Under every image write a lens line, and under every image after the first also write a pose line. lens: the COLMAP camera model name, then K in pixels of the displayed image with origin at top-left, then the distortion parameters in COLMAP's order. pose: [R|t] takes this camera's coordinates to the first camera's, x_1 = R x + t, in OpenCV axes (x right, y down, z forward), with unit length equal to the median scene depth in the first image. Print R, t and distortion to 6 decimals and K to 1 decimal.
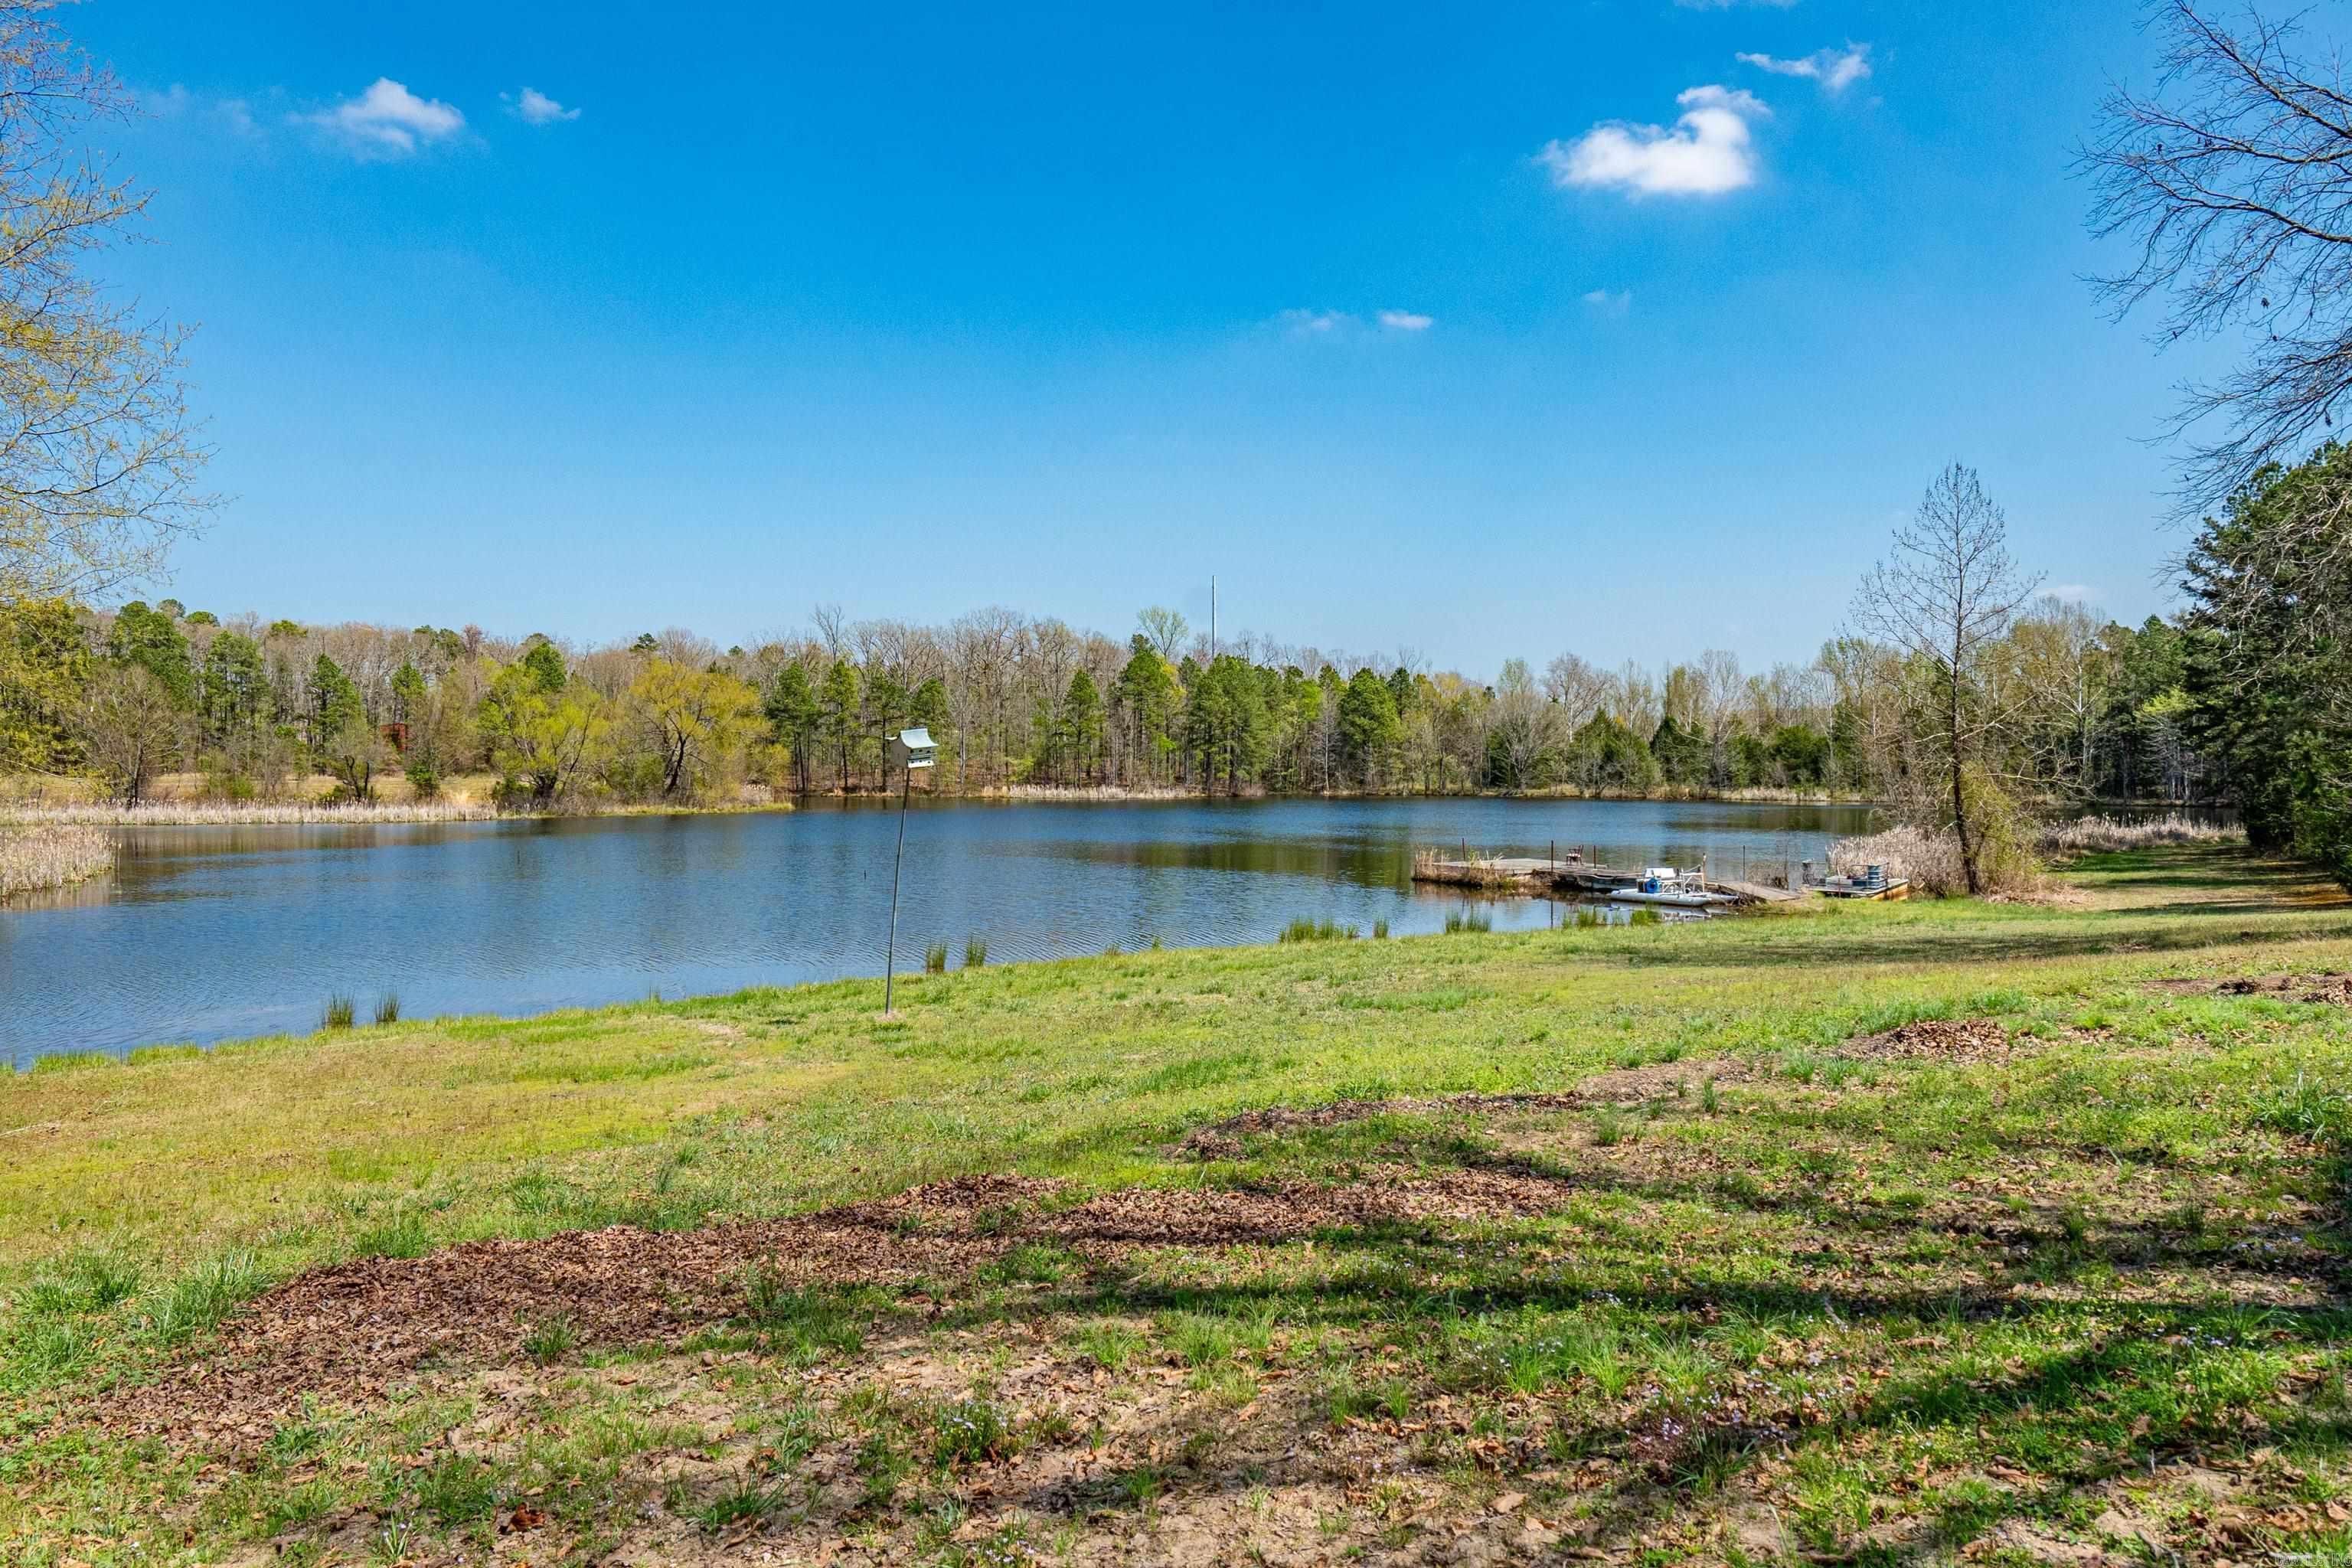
lens RADIAL K [[1626.7, 0, 1175.1], [0, 1626.7, 781.8], [0, 0, 1]] dist [-0.001790, -0.000157]
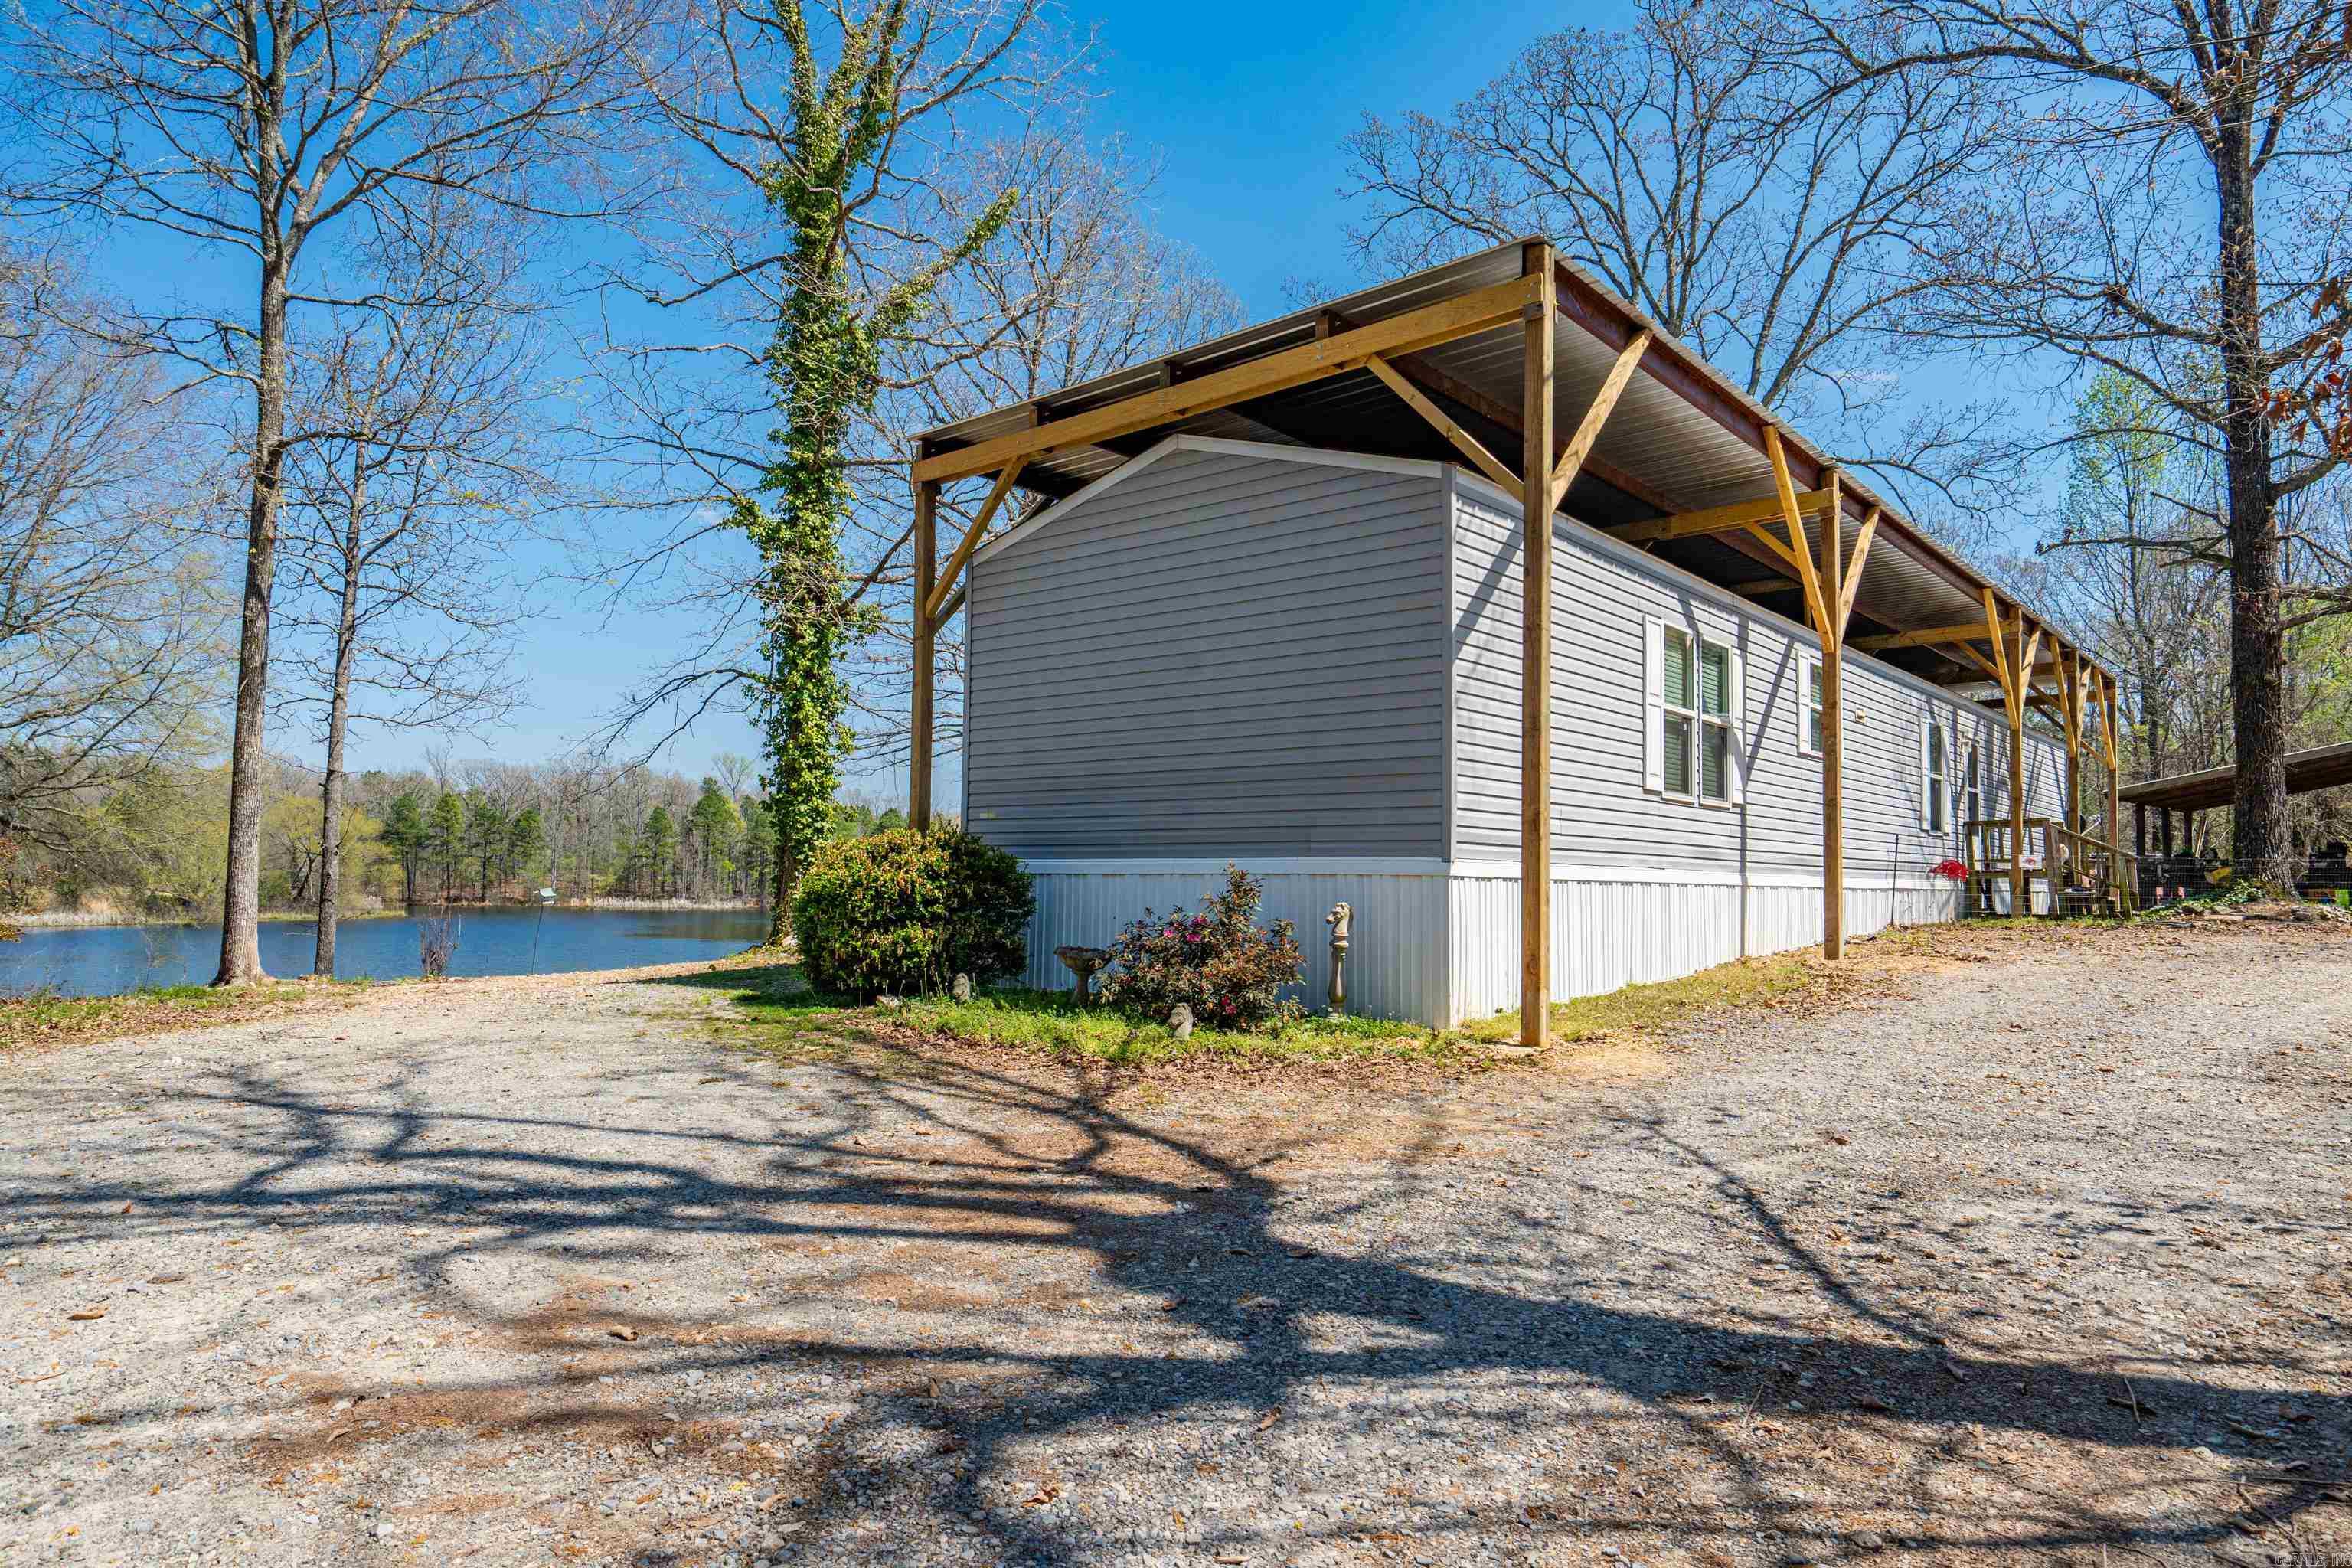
lens RADIAL K [[1463.8, 0, 1180.3], [0, 1463.8, 788.7], [0, 0, 1]] dist [0.007366, 0.001479]
pose [[0.961741, 0.028808, 0.272442, 0.021246], [-0.009783, 0.997433, -0.070933, -0.005523], [-0.273786, 0.065554, 0.959554, -0.199371]]
